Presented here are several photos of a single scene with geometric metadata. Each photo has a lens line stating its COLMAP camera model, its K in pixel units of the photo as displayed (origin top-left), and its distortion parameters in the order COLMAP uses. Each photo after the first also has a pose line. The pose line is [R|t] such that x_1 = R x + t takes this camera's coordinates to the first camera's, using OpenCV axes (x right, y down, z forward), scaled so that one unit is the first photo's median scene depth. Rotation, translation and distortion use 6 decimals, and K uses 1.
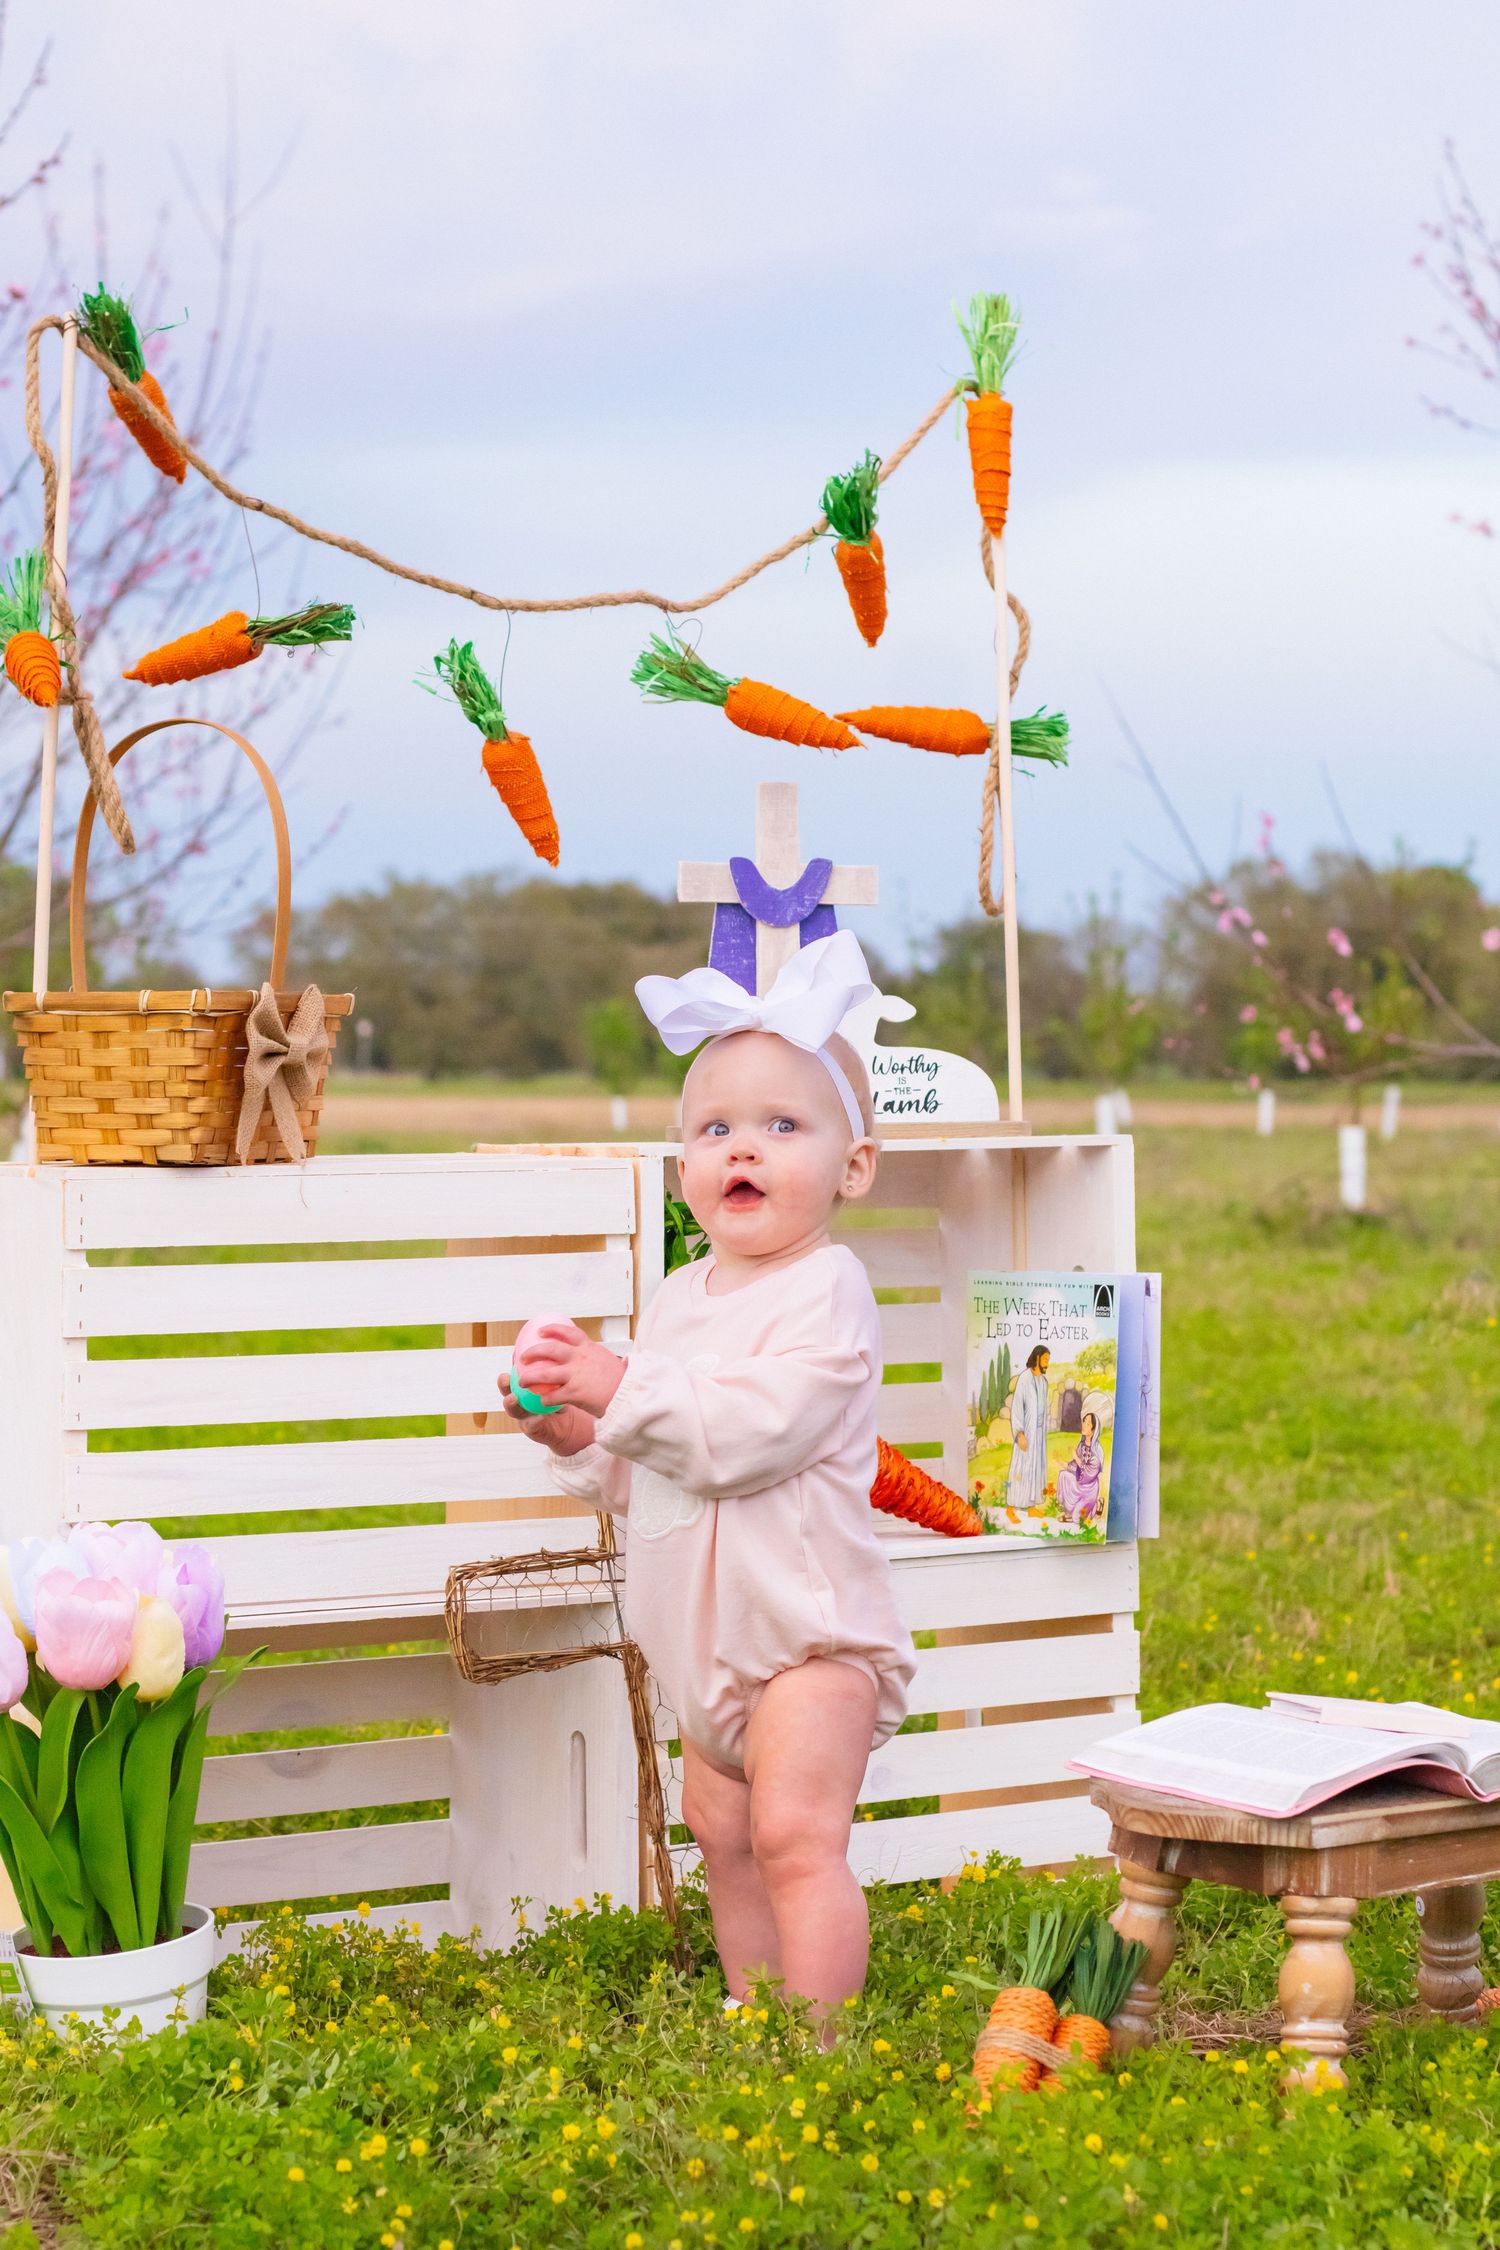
lens RADIAL K [[5371.2, 0, 614.2], [0, 5371.2, 1008.8], [0, 0, 1]] dist [-0.112067, 0.000000]
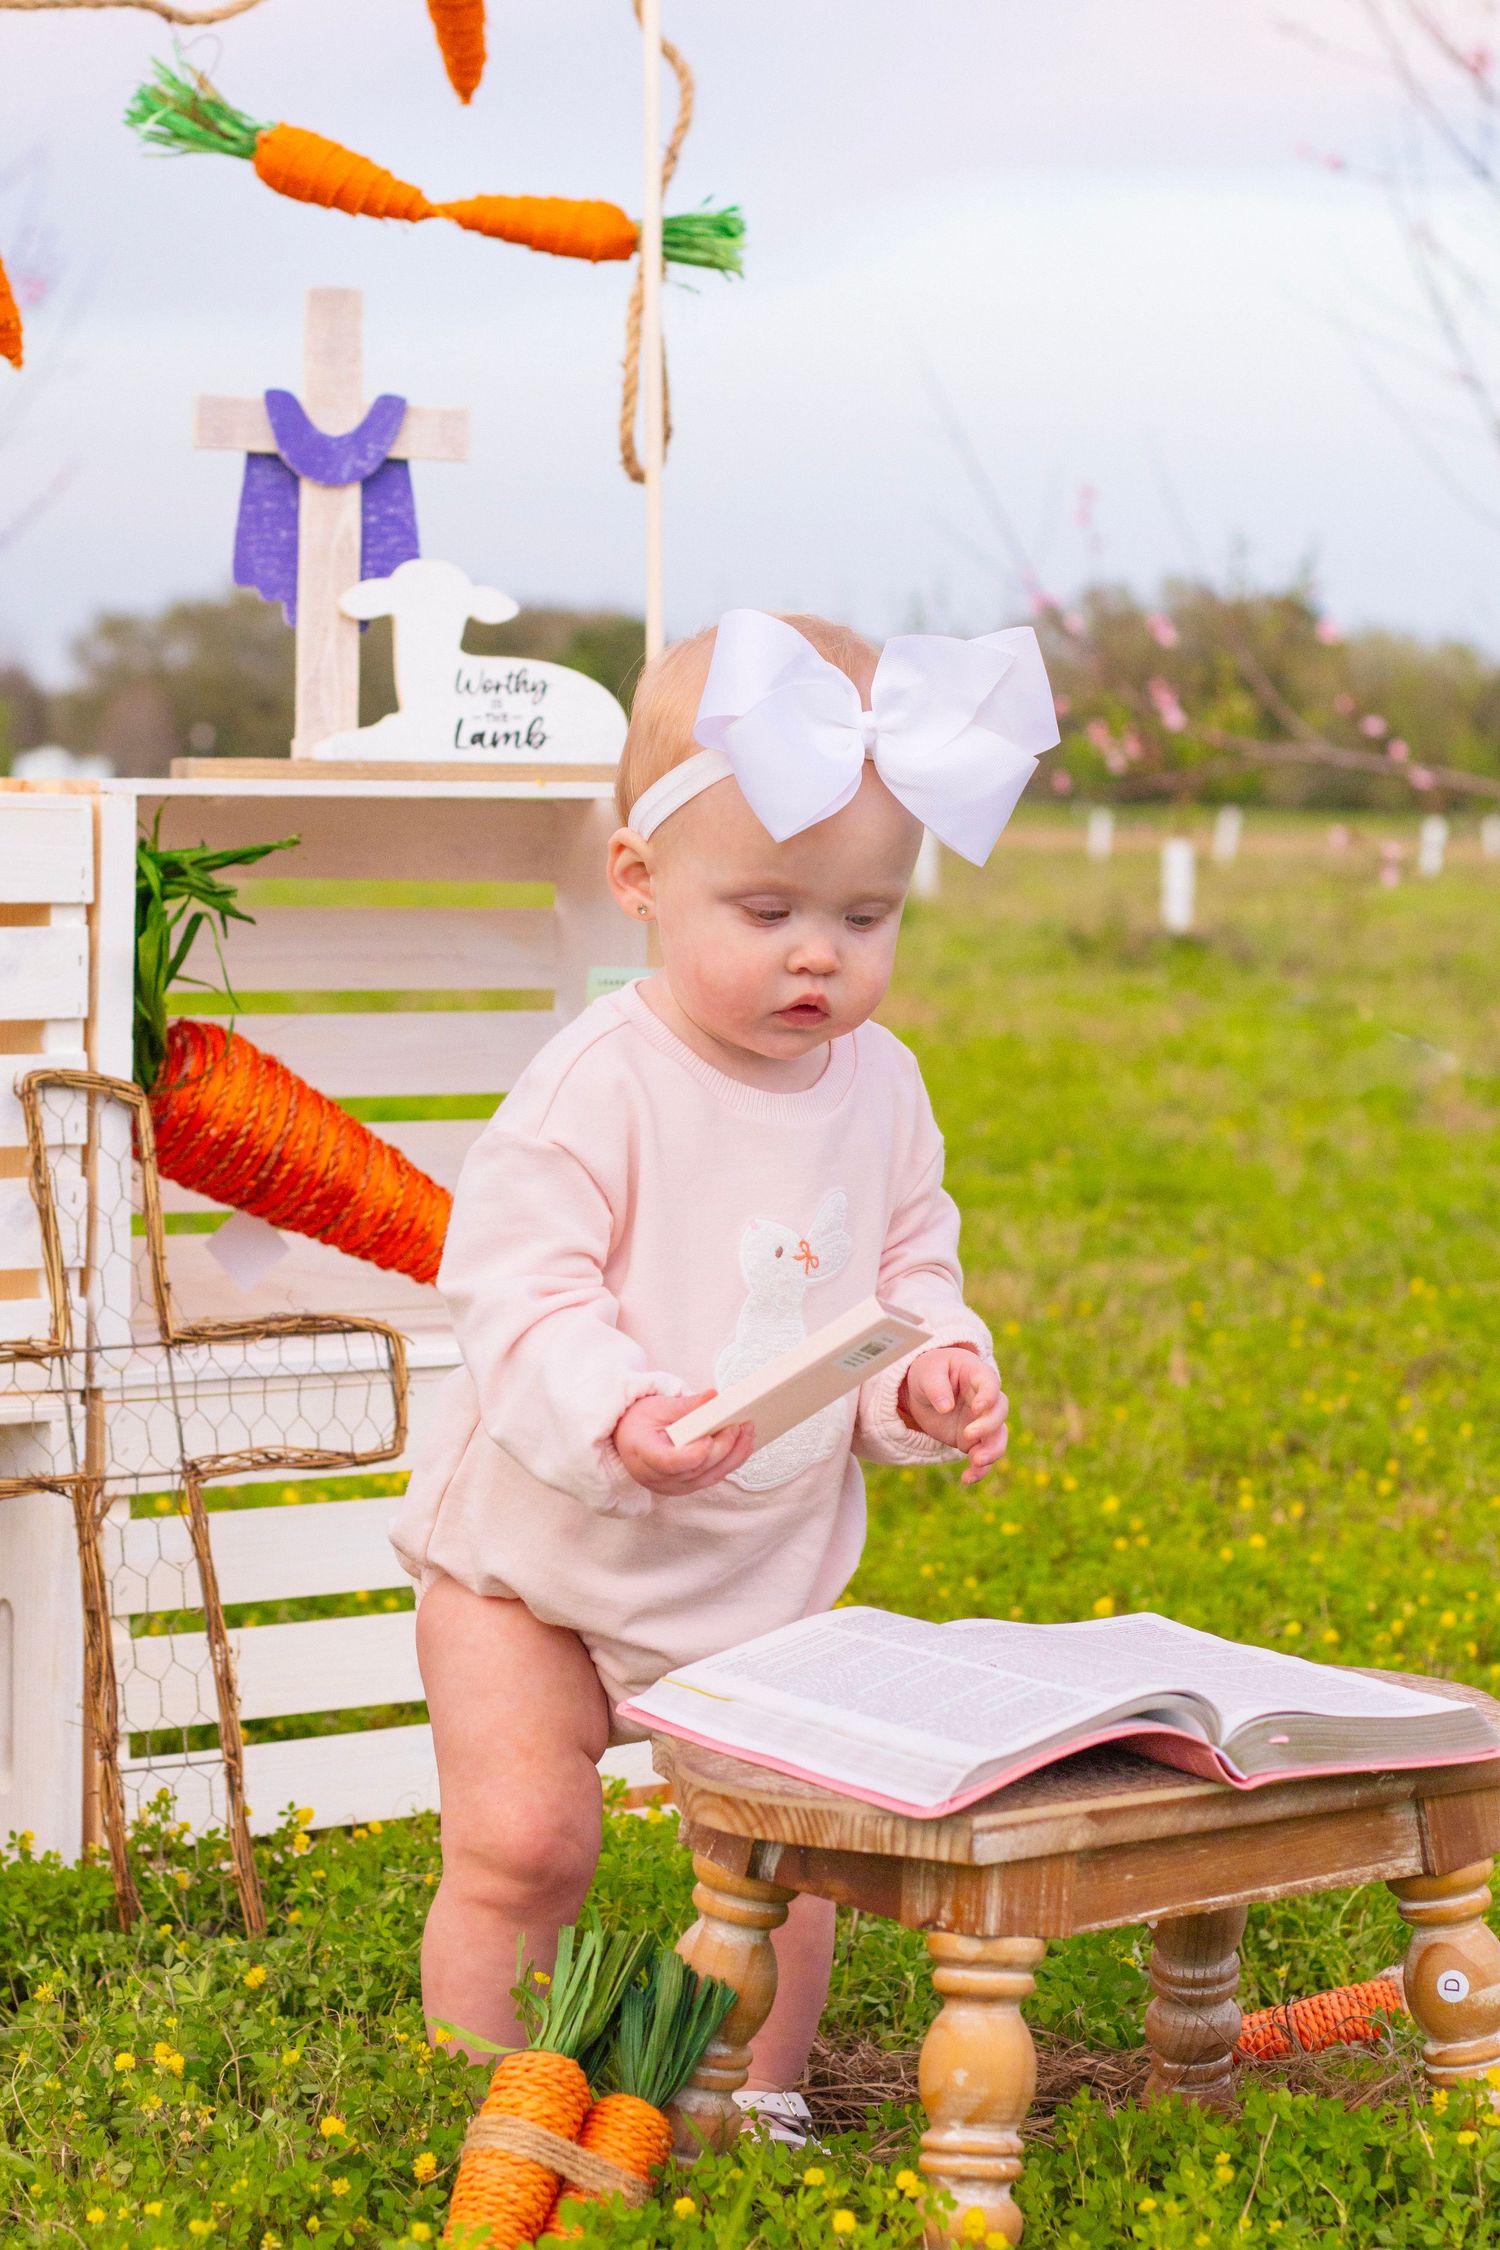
lens RADIAL K [[5371.2, 0, 876.0], [0, 5371.2, 1032.4], [0, 0, 1]] dist [-0.112067, 0.000000]
pose [[0.996686, 0.022800, 0.078079, 0.050521], [-0.027212, 0.998064, 0.055925, 0.016174], [-0.076653, -0.057864, 0.995377, 0.278720]]
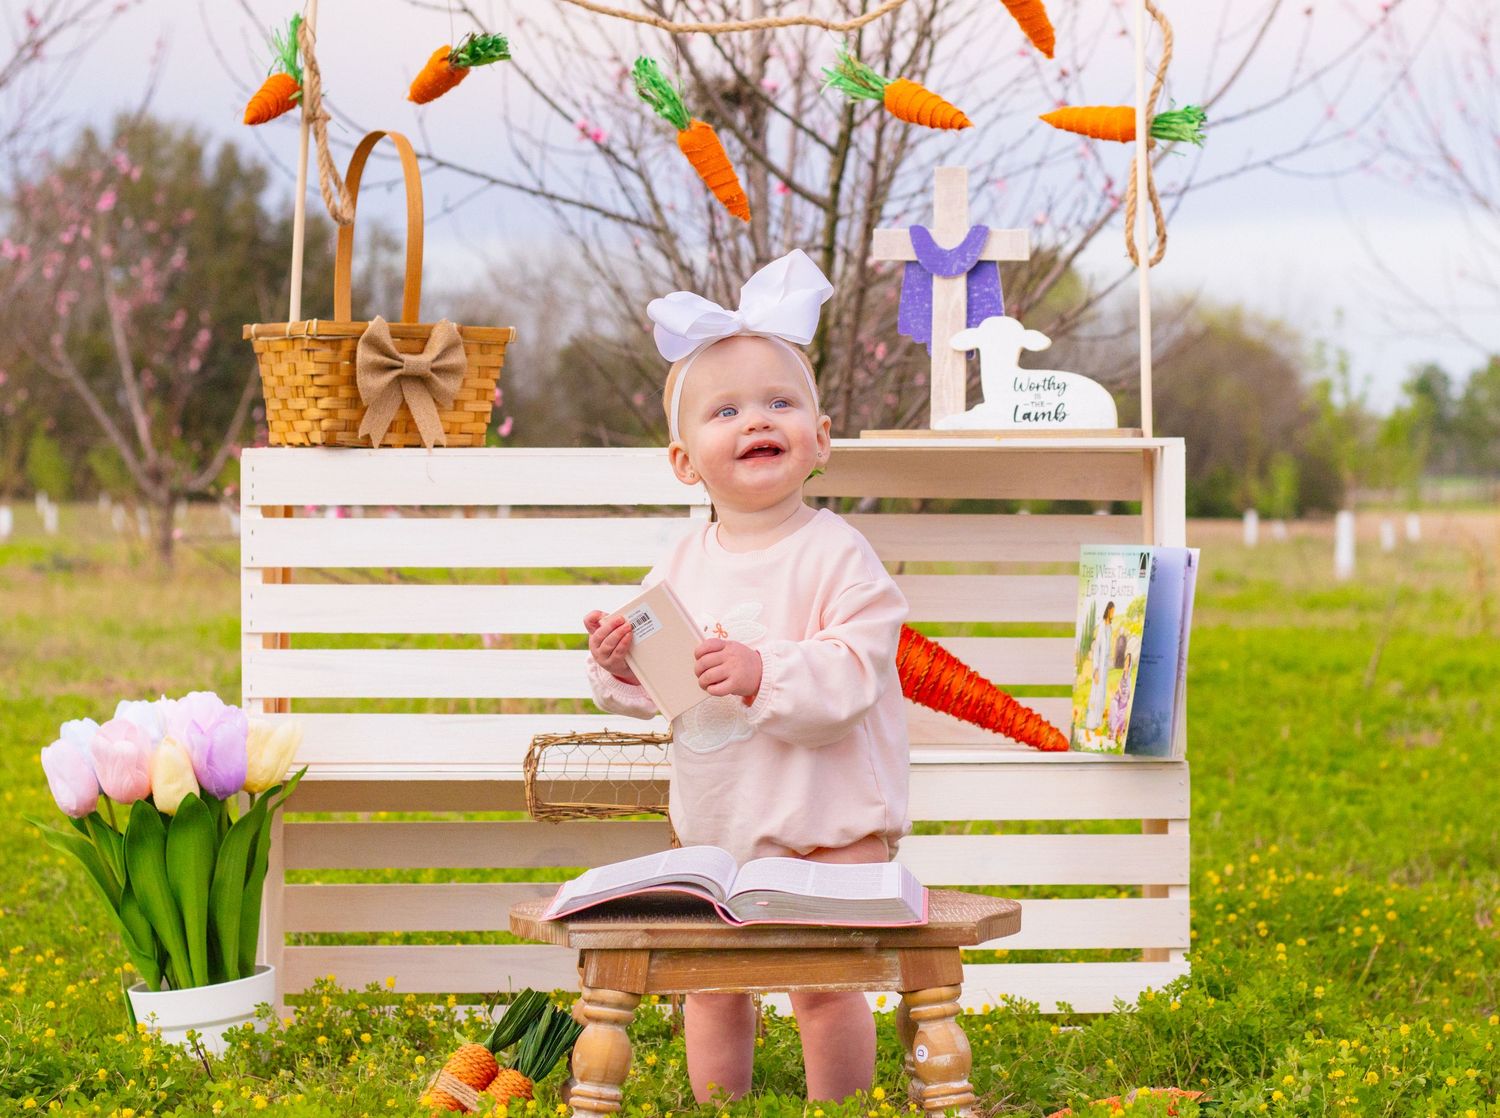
lens RADIAL K [[4001.3, 0, 801.5], [0, 4001.3, 574.7], [0, 0, 1]] dist [-0.268488, 0.000000]
pose [[0.853405, 0.016161, -0.520997, 0.518579], [-0.002484, 0.999634, 0.026939, 0.031326], [0.521242, -0.021695, 0.853133, 0.161022]]
